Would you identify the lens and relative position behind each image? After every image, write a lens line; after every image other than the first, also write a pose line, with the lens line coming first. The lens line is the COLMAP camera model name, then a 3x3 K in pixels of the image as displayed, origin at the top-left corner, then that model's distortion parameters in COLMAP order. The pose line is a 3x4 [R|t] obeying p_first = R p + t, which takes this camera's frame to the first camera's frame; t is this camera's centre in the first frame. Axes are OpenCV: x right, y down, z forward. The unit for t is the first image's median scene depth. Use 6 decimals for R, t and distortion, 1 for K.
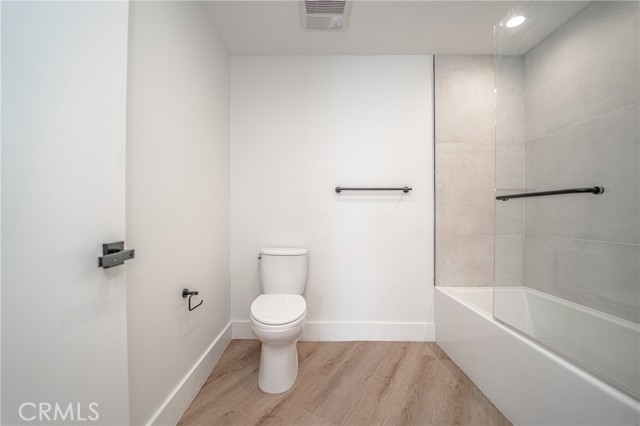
lens RADIAL K [[266.6, 0, 316.9], [0, 266.6, 216.3], [0, 0, 1]] dist [-0.019145, 0.000017]
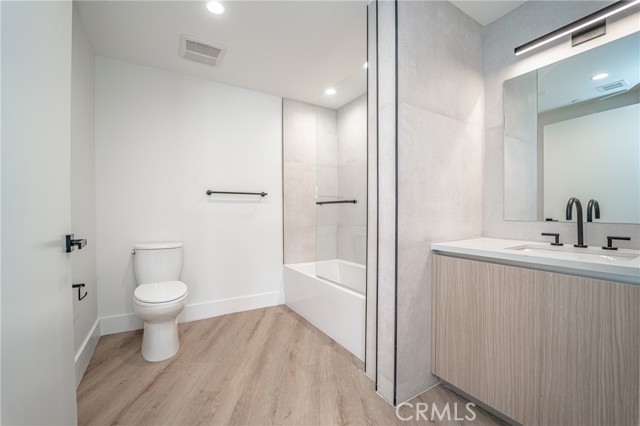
lens RADIAL K [[259.9, 0, 316.3], [0, 259.9, 214.7], [0, 0, 1]] dist [-0.019573, 0.000143]
pose [[0.860324, -0.006746, 0.509703, -0.116758], [0.005220, 0.999977, 0.004425, -0.002181], [-0.509721, -0.001146, 0.860339, -0.298757]]
